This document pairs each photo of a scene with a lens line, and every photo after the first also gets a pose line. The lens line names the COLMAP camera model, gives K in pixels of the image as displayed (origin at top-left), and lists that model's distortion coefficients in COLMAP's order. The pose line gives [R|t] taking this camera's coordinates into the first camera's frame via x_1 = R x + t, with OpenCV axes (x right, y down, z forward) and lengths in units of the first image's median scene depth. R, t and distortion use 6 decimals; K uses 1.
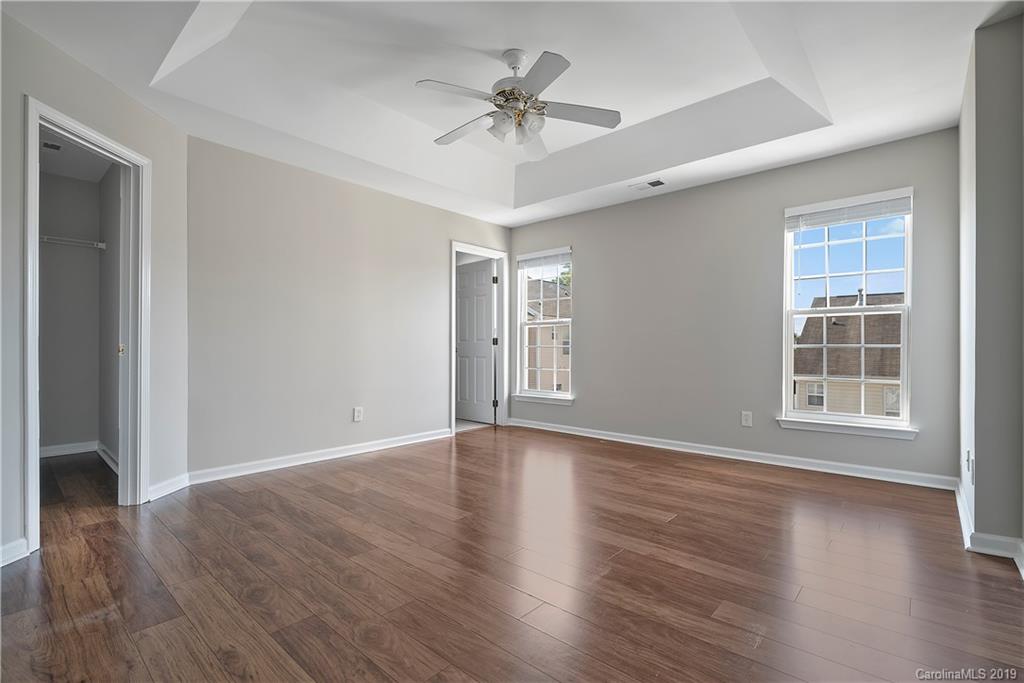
lens RADIAL K [[469.3, 0, 503.0], [0, 469.3, 346.0], [0, 0, 1]] dist [-0.005258, 0.002370]
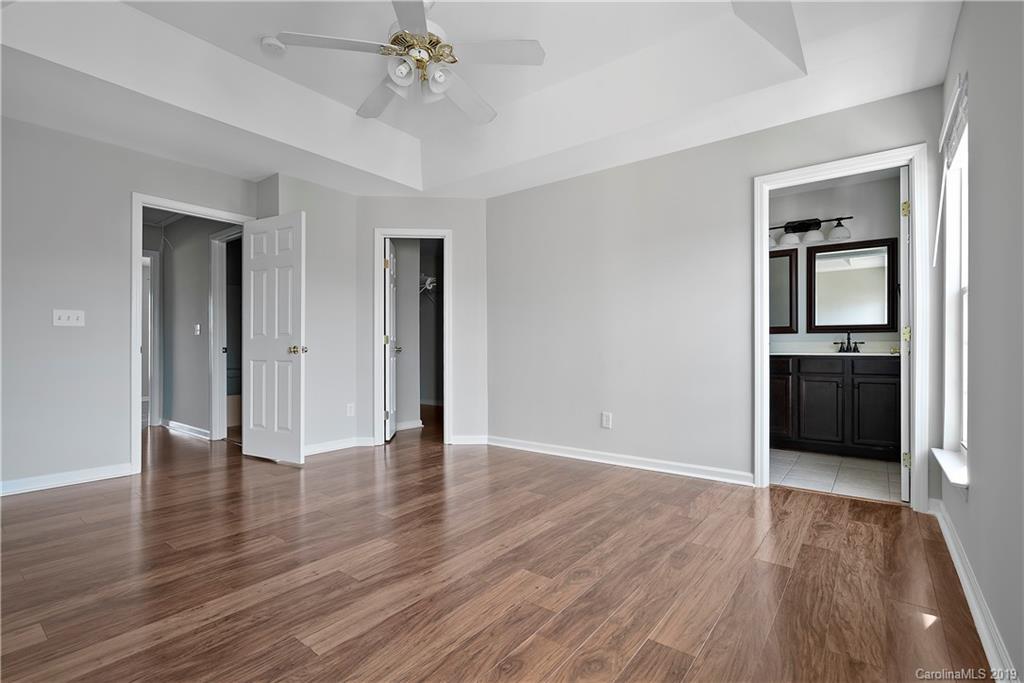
lens RADIAL K [[469.3, 0, 515.0], [0, 469.3, 346.5], [0, 0, 1]] dist [-0.005258, 0.002370]
pose [[0.084107, -0.002022, -0.996455, 0.744811], [0.007974, 0.999967, -0.001356, 0.002494], [0.996425, -0.007831, 0.084120, 0.944227]]
